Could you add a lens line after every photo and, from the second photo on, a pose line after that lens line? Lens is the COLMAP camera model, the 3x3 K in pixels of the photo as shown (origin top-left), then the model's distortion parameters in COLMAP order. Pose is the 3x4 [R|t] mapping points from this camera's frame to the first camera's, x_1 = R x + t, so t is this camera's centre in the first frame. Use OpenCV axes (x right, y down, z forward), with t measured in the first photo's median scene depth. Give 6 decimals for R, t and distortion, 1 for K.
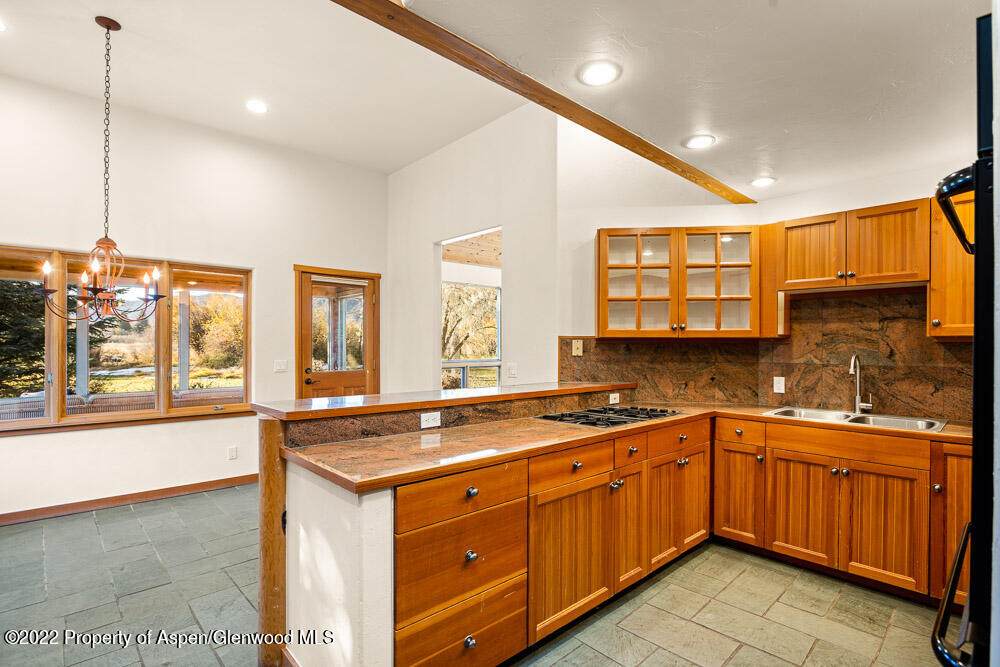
lens RADIAL K [[473.0, 0, 482.7], [0, 473.0, 348.5], [0, 0, 1]] dist [0.001729, -0.000399]
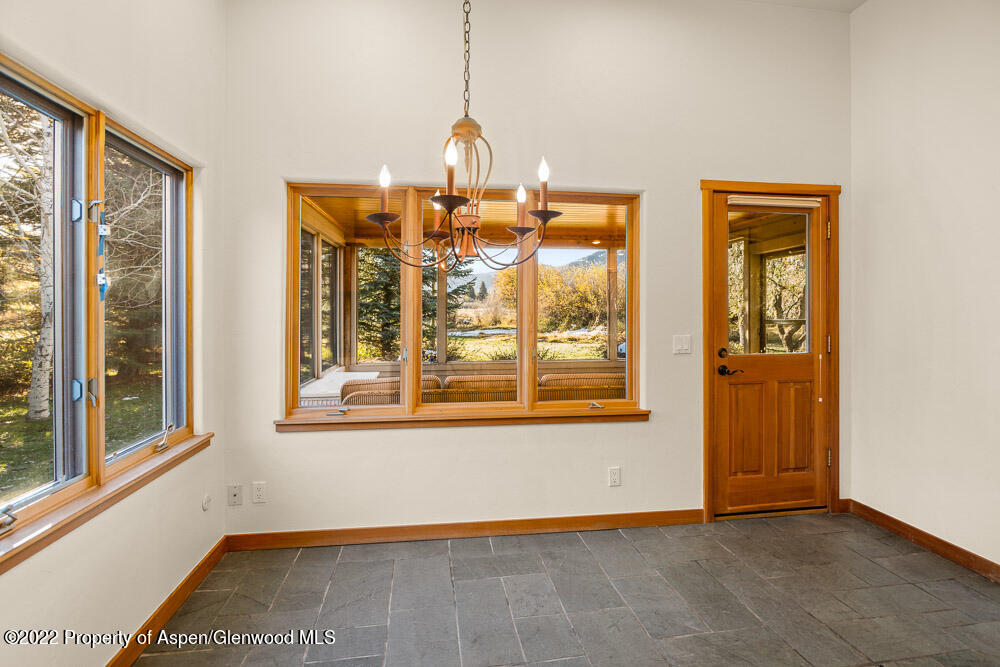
lens RADIAL K [[473.0, 0, 498.4], [0, 473.0, 310.9], [0, 0, 1]] dist [0.001729, -0.000399]
pose [[0.831316, -0.000159, -0.555800, -0.247535], [-0.002718, 0.999987, -0.004352, -0.002968], [0.555793, 0.005129, 0.831305, 0.304482]]
